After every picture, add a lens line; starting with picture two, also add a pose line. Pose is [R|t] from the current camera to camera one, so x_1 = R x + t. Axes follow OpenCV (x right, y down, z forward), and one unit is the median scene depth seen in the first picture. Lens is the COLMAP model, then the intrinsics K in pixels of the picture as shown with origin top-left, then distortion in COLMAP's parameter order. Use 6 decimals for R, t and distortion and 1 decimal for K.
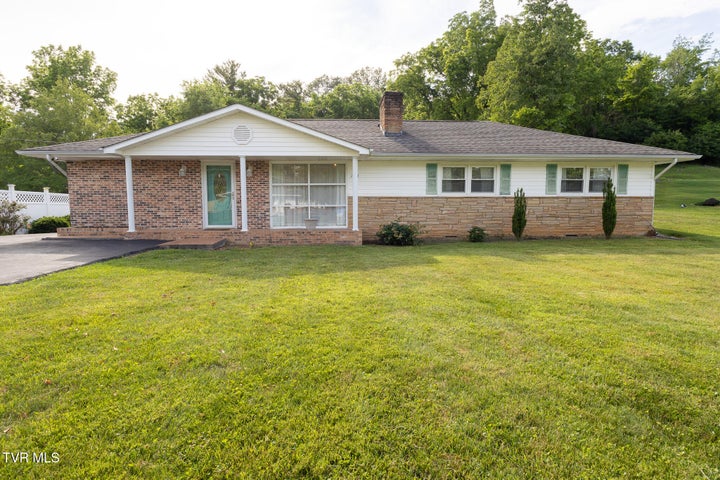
lens RADIAL K [[387.2, 0, 357.3], [0, 387.2, 240.8], [0, 0, 1]] dist [-0.000223, 0.000103]
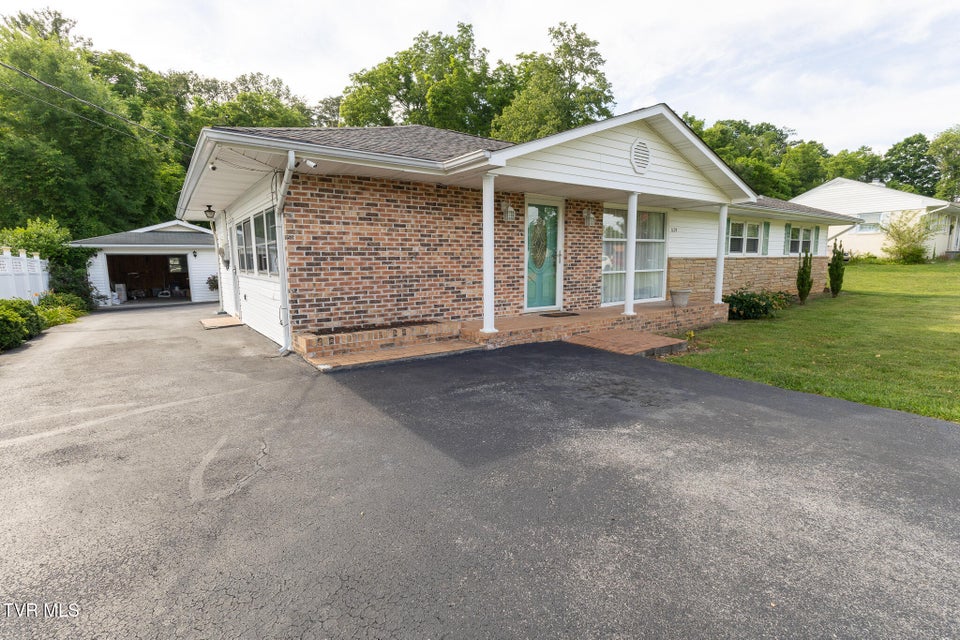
lens RADIAL K [[445.7, 0, 476.6], [0, 445.7, 315.4], [0, 0, 1]] dist [0.004661, 0.001209]
pose [[0.846357, -0.070431, 0.527939, -0.790364], [0.055074, 0.997478, 0.044780, -0.062432], [-0.529762, -0.008824, 0.848101, 0.468932]]
